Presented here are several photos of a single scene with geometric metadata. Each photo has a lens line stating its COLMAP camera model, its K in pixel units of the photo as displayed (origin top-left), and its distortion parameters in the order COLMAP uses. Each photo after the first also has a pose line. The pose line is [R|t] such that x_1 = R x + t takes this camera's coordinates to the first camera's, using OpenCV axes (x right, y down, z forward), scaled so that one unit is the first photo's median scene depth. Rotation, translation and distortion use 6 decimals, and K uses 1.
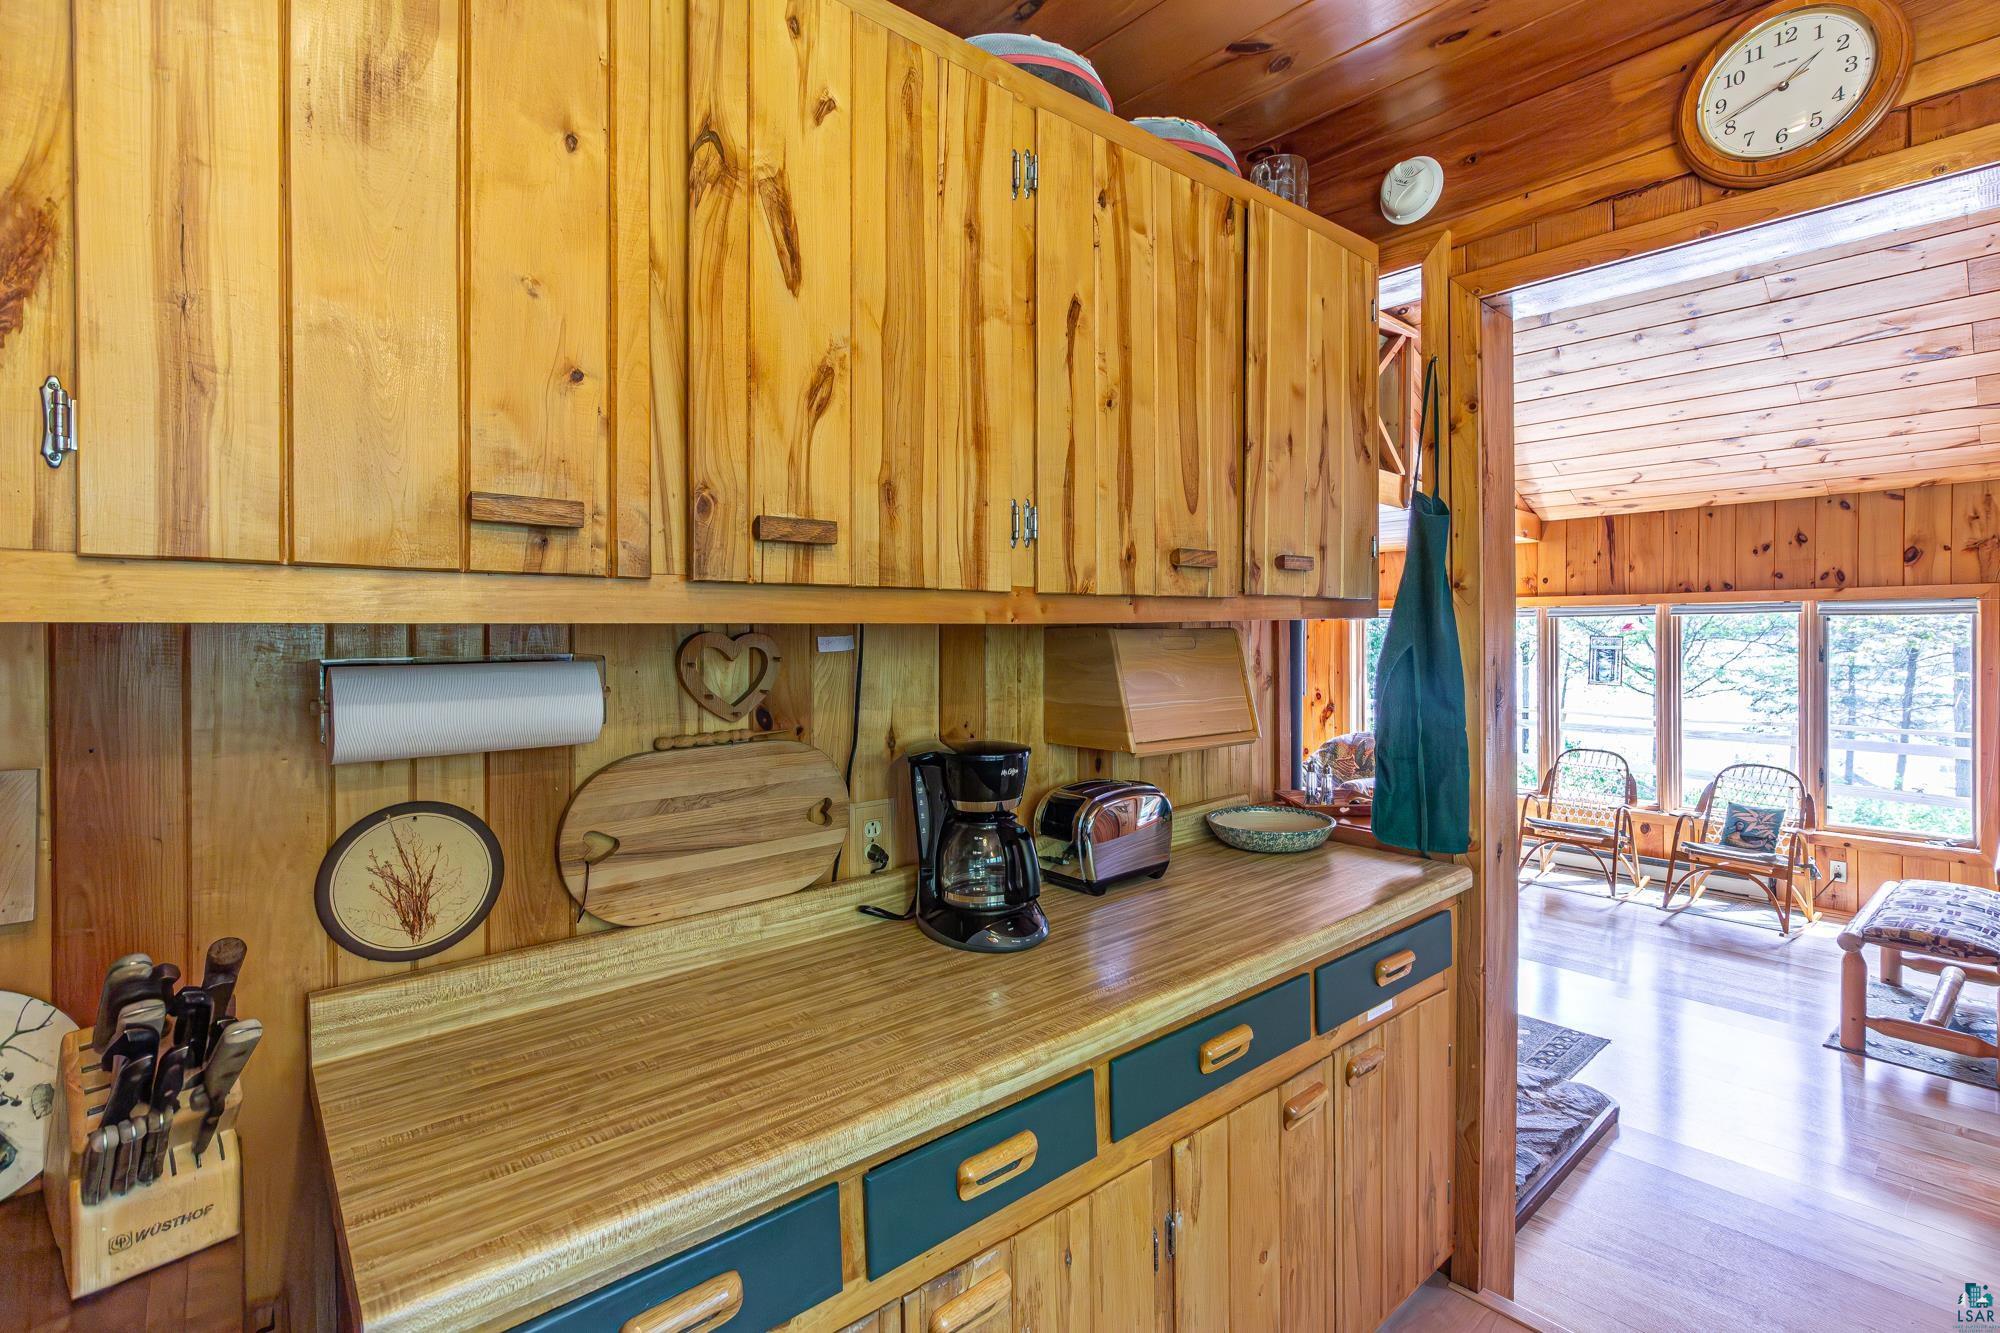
lens RADIAL K [[934.2, 0, 971.8], [0, 934.2, 637.5], [0, 0, 1]] dist [-0.003501, 0.001981]
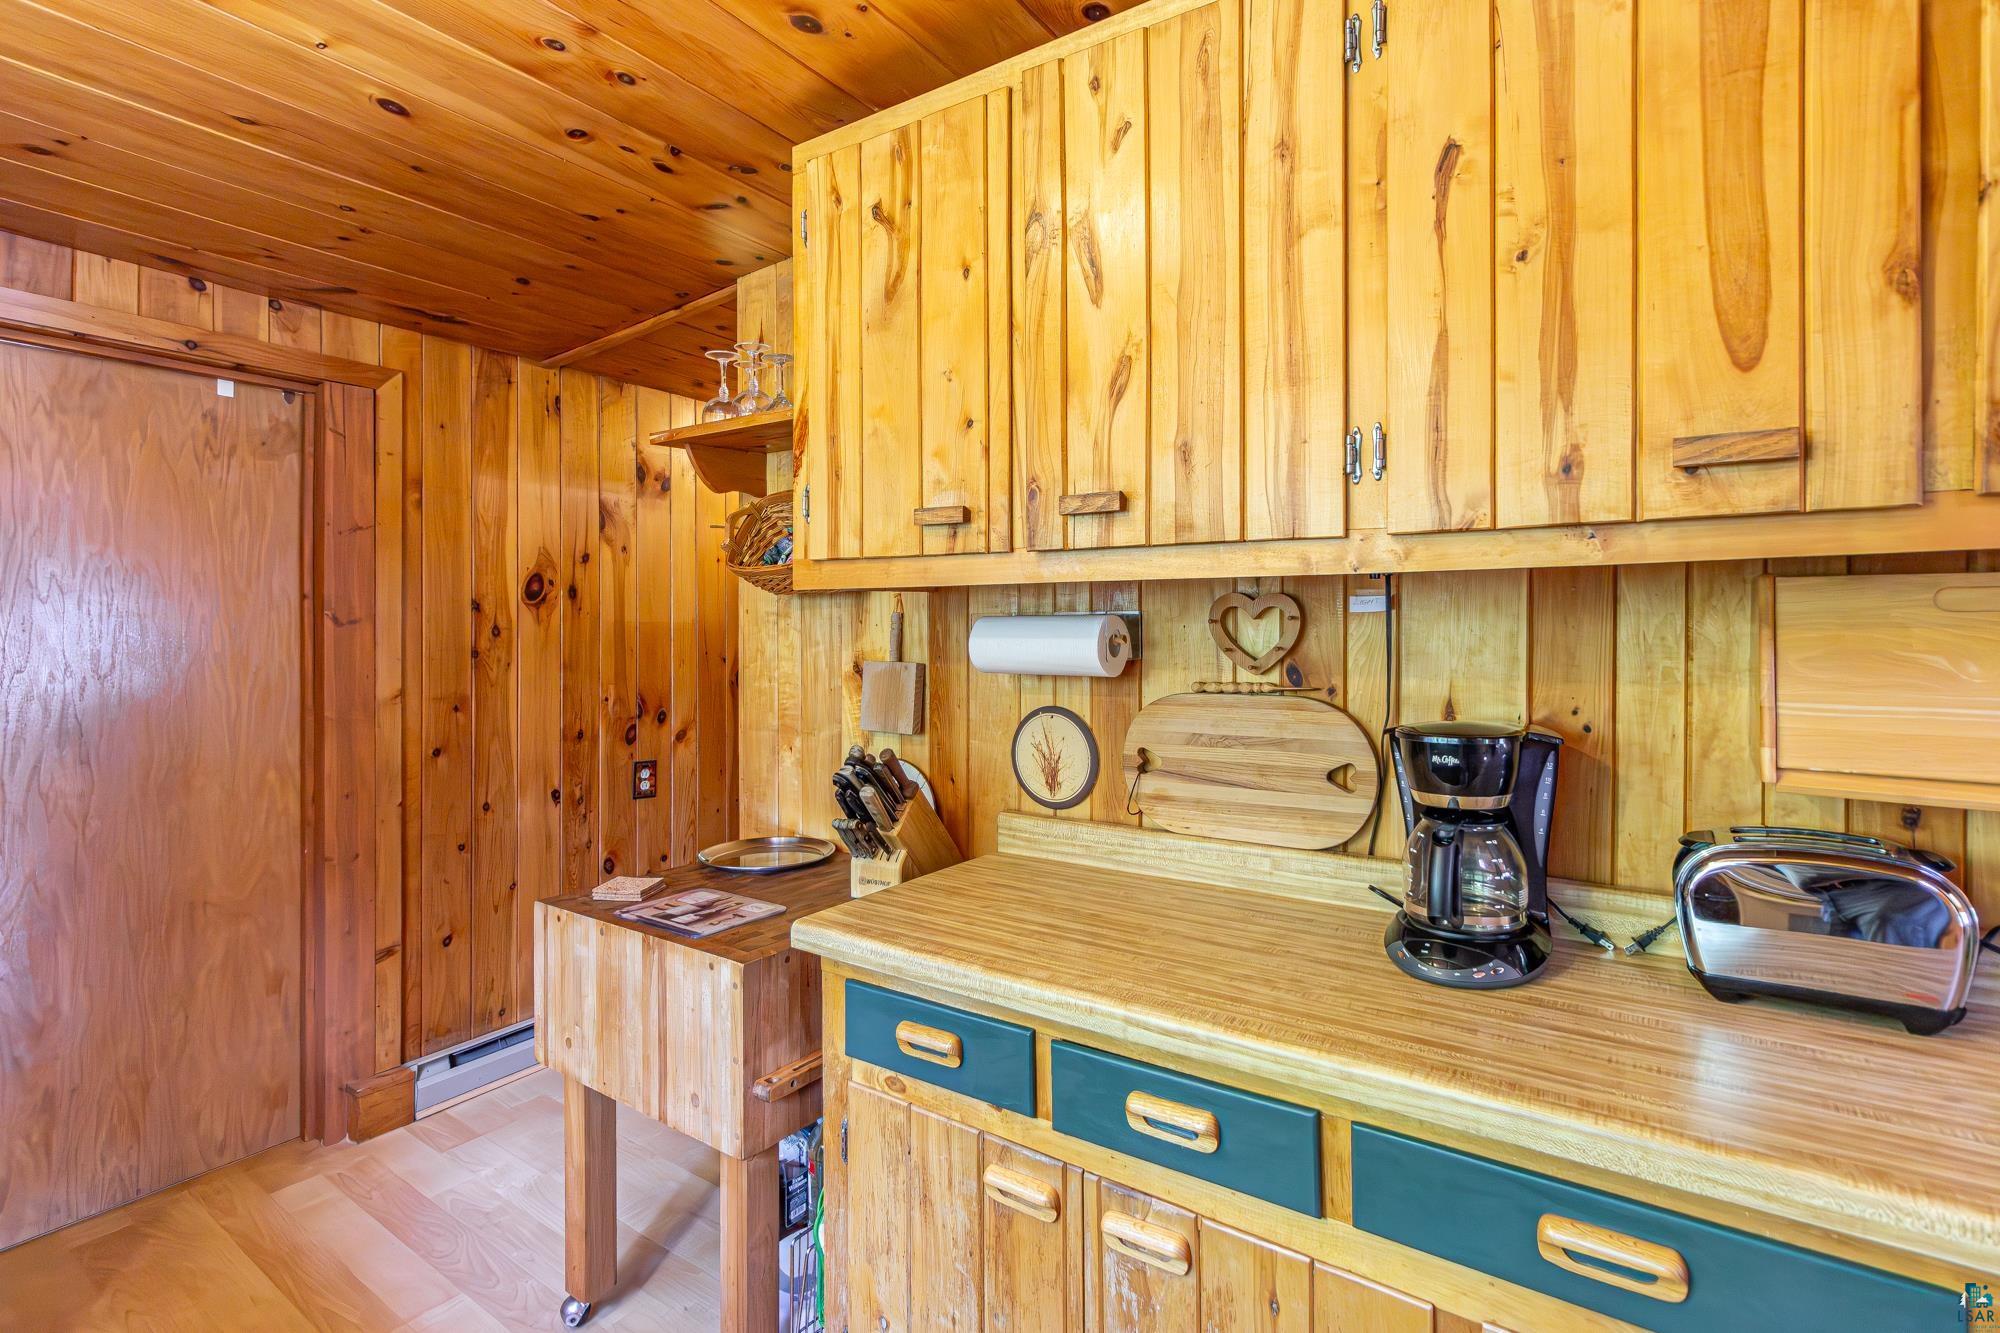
lens RADIAL K [[934.2, 0, 1058.5], [0, 934.2, 621.7], [0, 0, 1]] dist [-0.003501, 0.001981]
pose [[0.291111, 0.005932, -0.956671, 0.856935], [-0.006523, 0.999970, 0.004216, 0.030050], [0.956667, 0.005013, 0.291141, 0.546838]]
